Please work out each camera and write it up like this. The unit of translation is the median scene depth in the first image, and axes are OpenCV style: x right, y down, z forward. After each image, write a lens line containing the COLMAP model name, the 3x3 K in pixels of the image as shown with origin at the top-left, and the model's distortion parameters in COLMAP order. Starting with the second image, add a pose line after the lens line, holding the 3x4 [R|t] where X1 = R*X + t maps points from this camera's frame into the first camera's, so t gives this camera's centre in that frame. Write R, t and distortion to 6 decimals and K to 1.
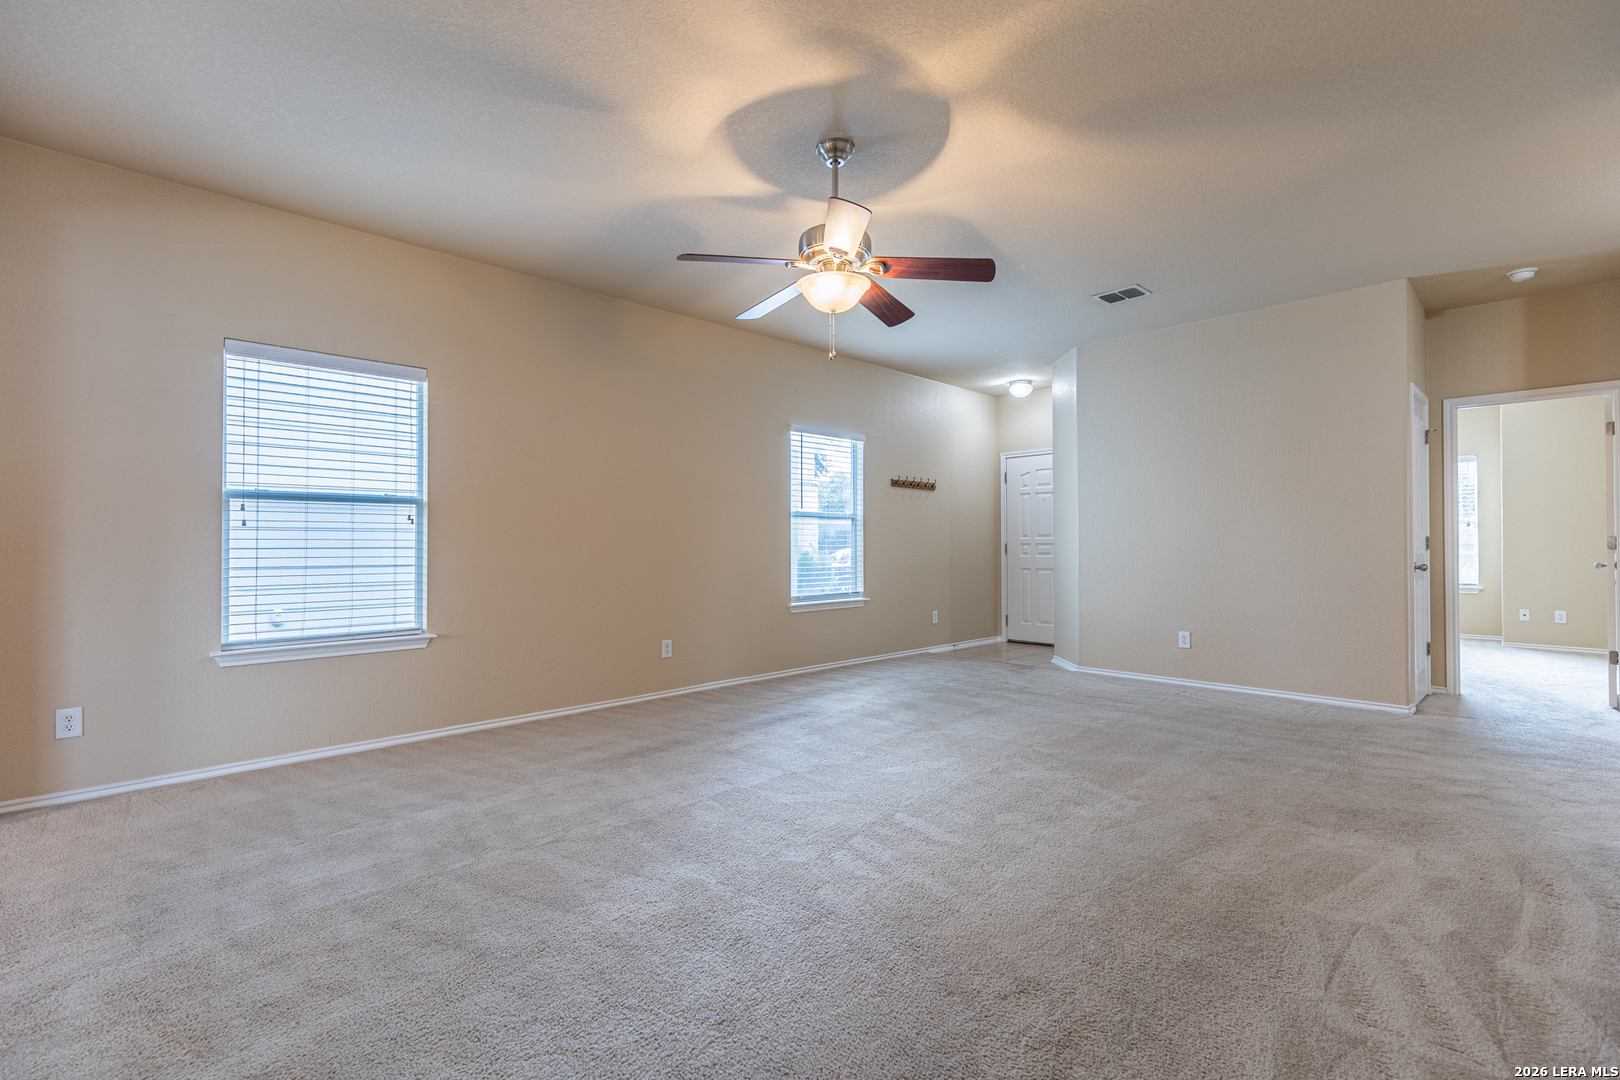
lens RADIAL K [[718.5, 0, 810.0], [0, 718.5, 540.0], [0, 0, 1]] dist [-0.000265, -0.000097]
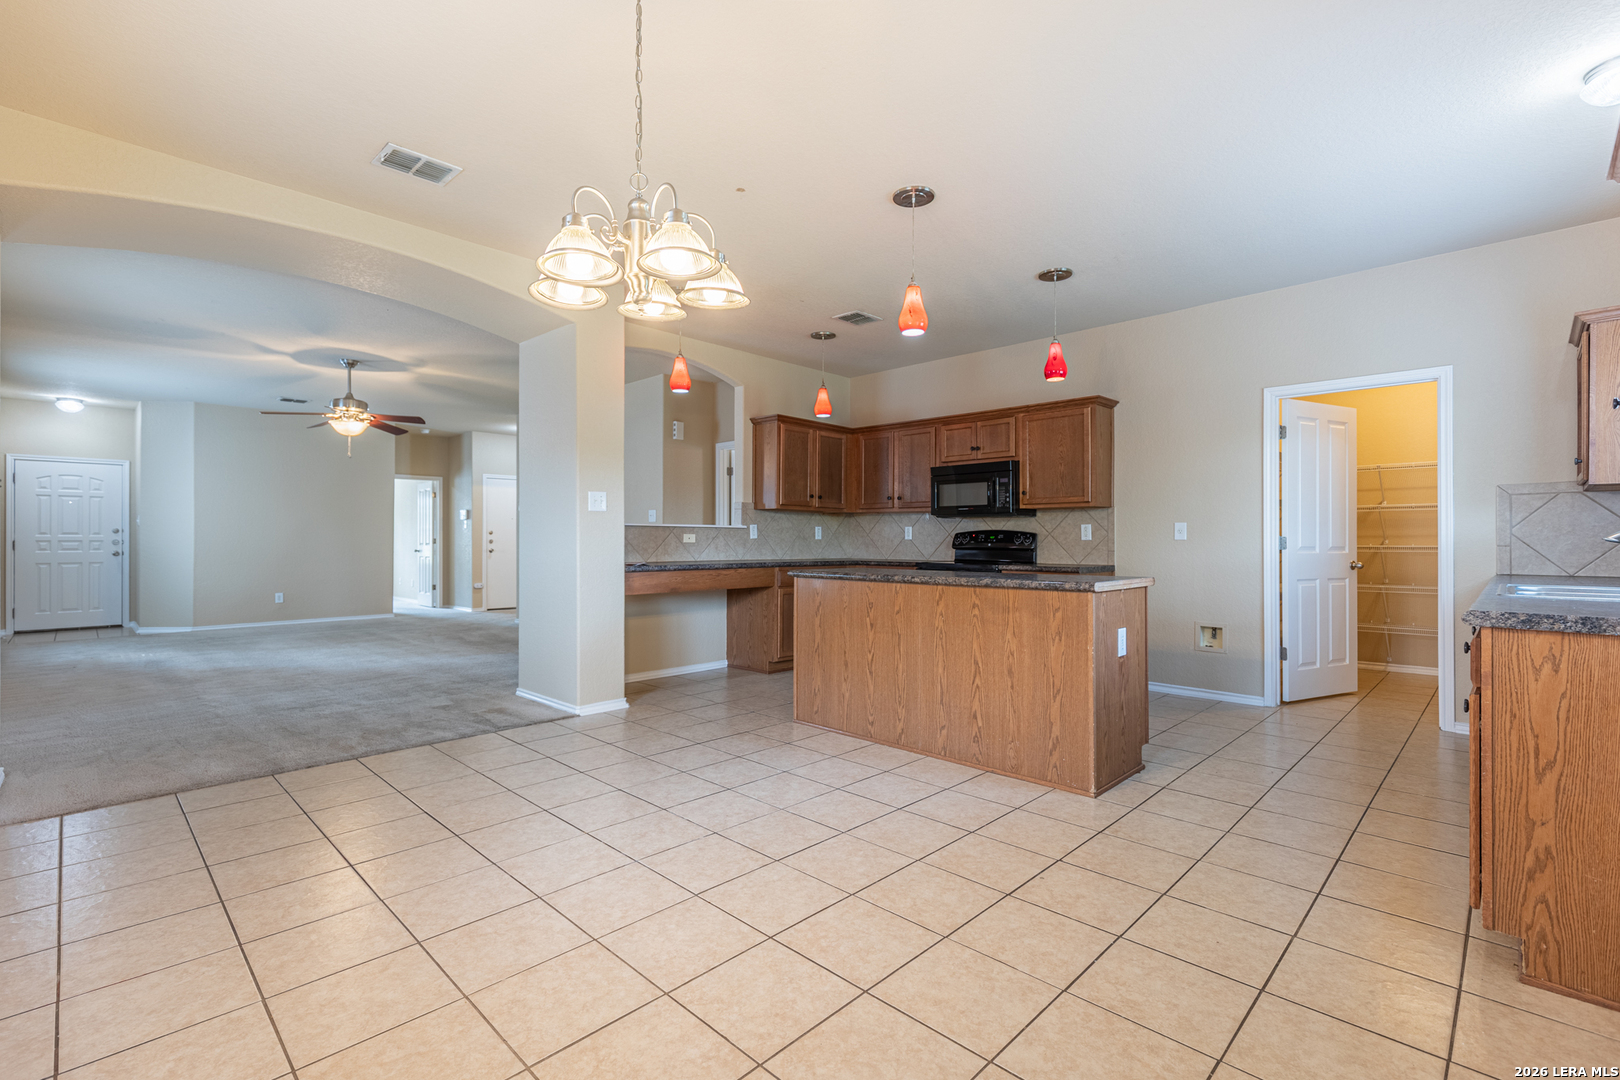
lens RADIAL K [[725.4, 0, 815.8], [0, 725.4, 534.7], [0, 0, 1]] dist [0.005794, -0.001224]
pose [[-0.028222, 0.011165, 0.999539, -1.958392], [-0.006432, 0.999915, -0.011351, 0.001991], [-0.999581, -0.006749, -0.028148, -0.335668]]
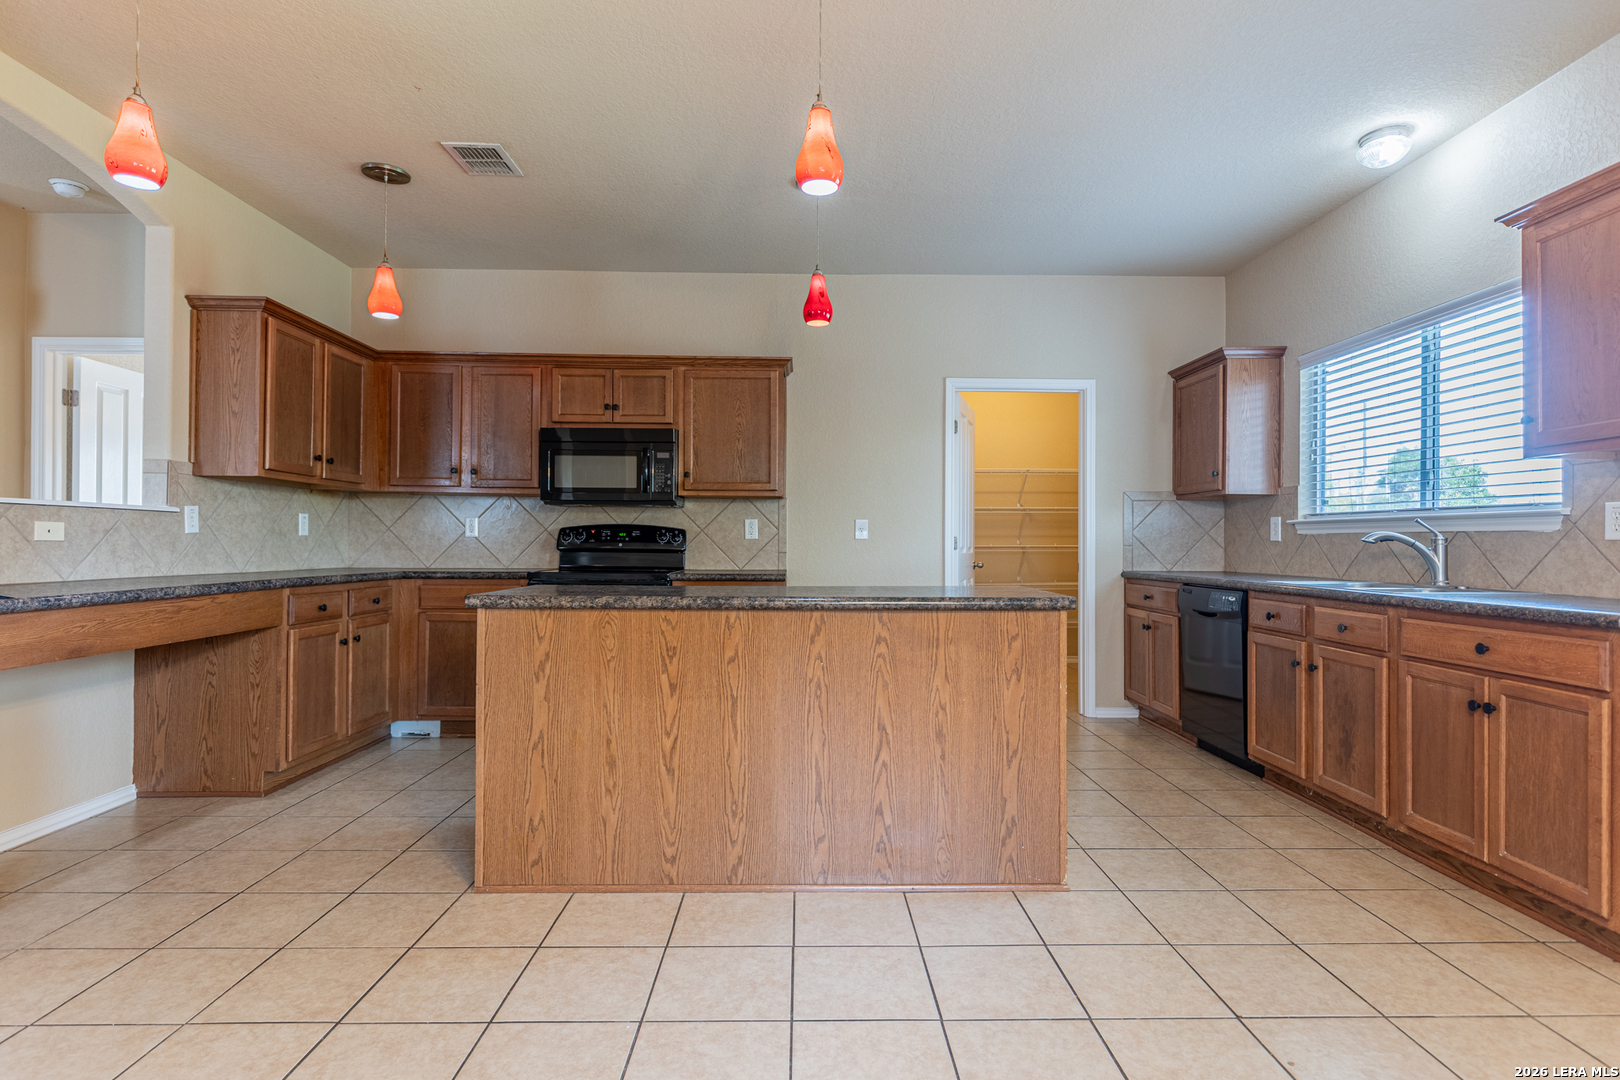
lens RADIAL K [[808.4, 0, 817.3], [0, 808.4, 535.6], [0, 0, 1]] dist [0.002699, -0.000868]
pose [[-0.730626, 0.004096, 0.682766, -1.403096], [-0.006545, 0.999894, -0.013002, 0.003703], [-0.682747, -0.013968, -0.730522, -0.010118]]
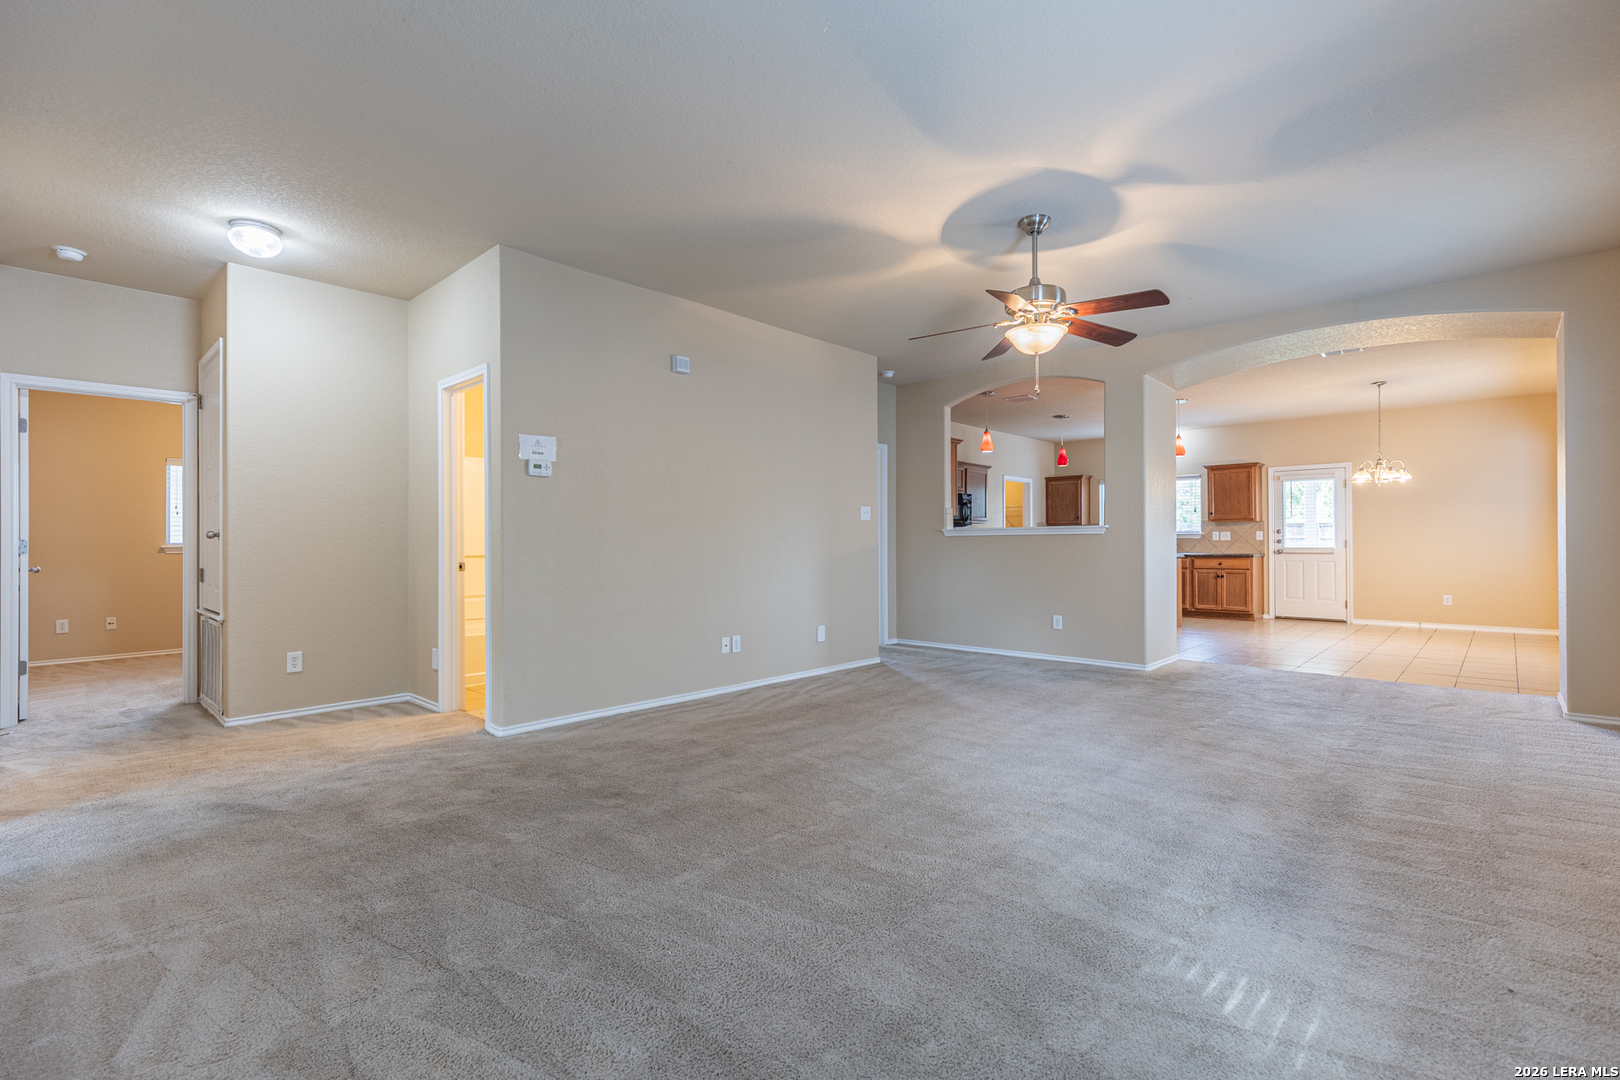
lens RADIAL K [[725.4, 0, 815.8], [0, 725.4, 534.7], [0, 0, 1]] dist [0.005794, -0.001224]
pose [[-0.999108, 0.005990, -0.041808, 0.405748], [0.006755, 0.999812, -0.018182, 0.013487], [0.041691, -0.018448, -0.998960, 1.941432]]
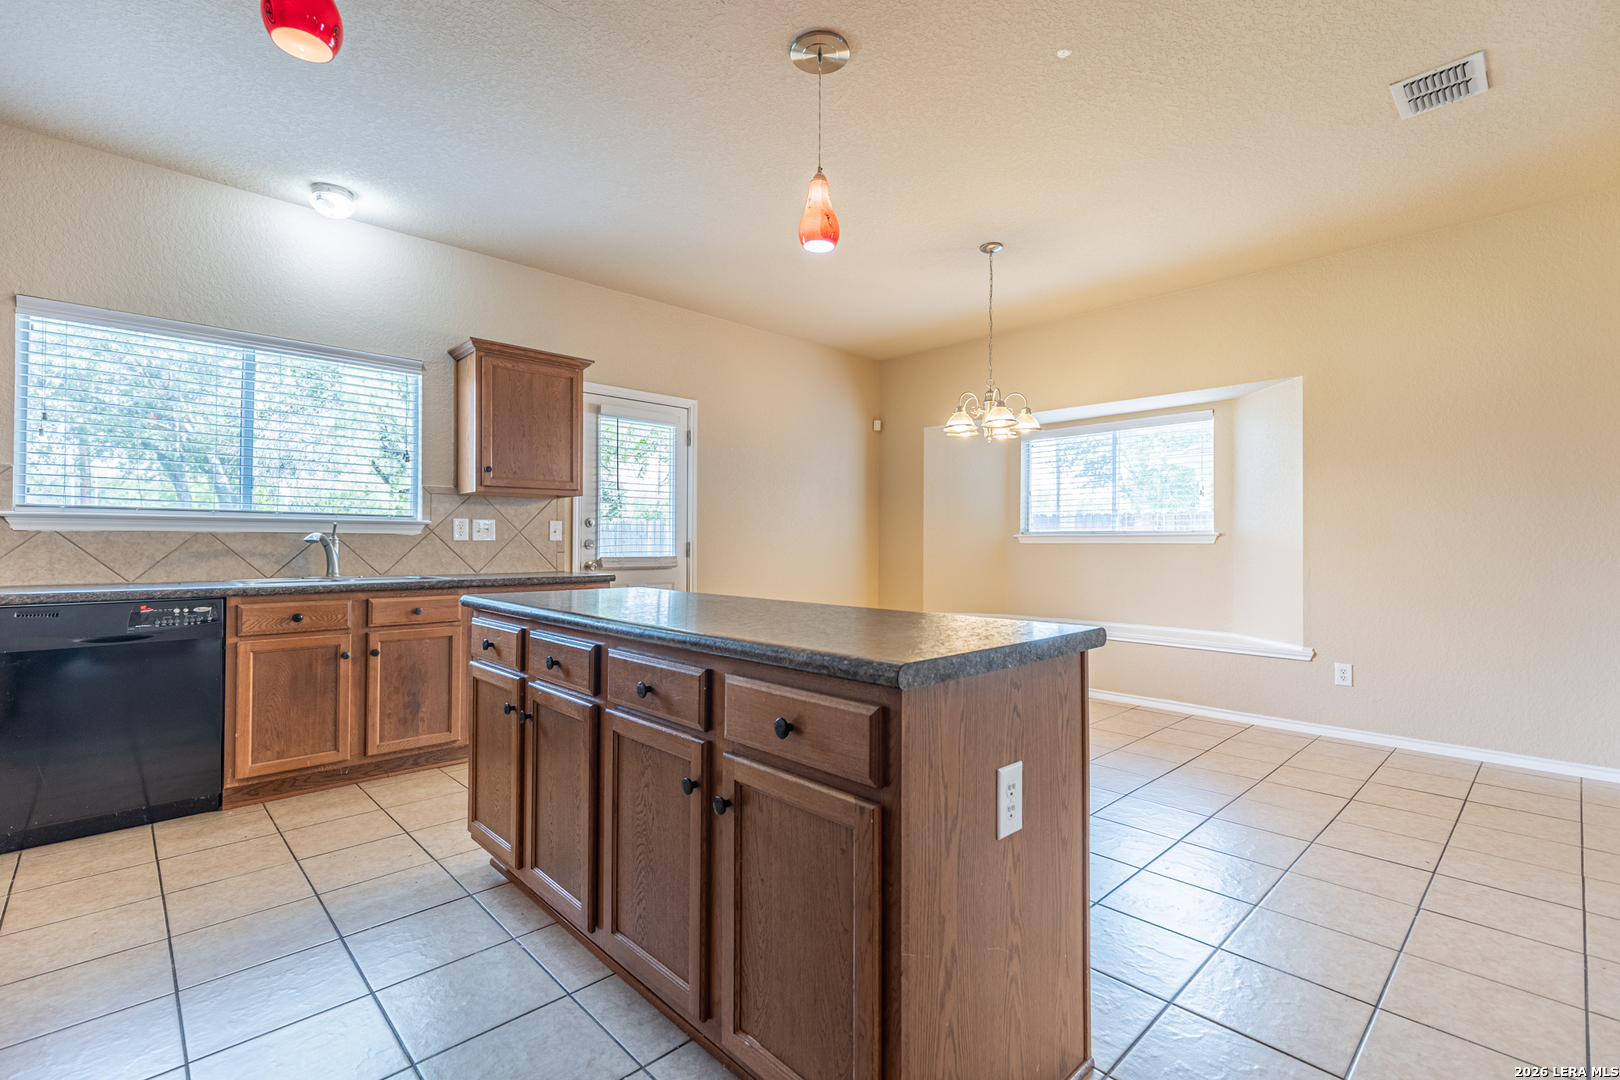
lens RADIAL K [[728.2, 0, 813.6], [0, 728.2, 535.2], [0, 0, 1]] dist [0.006424, -0.000584]
pose [[-0.008133, -0.008686, -0.999929, -0.230669], [0.002450, 0.999959, -0.008706, -0.004389], [0.999964, -0.002521, -0.008112, -0.498949]]
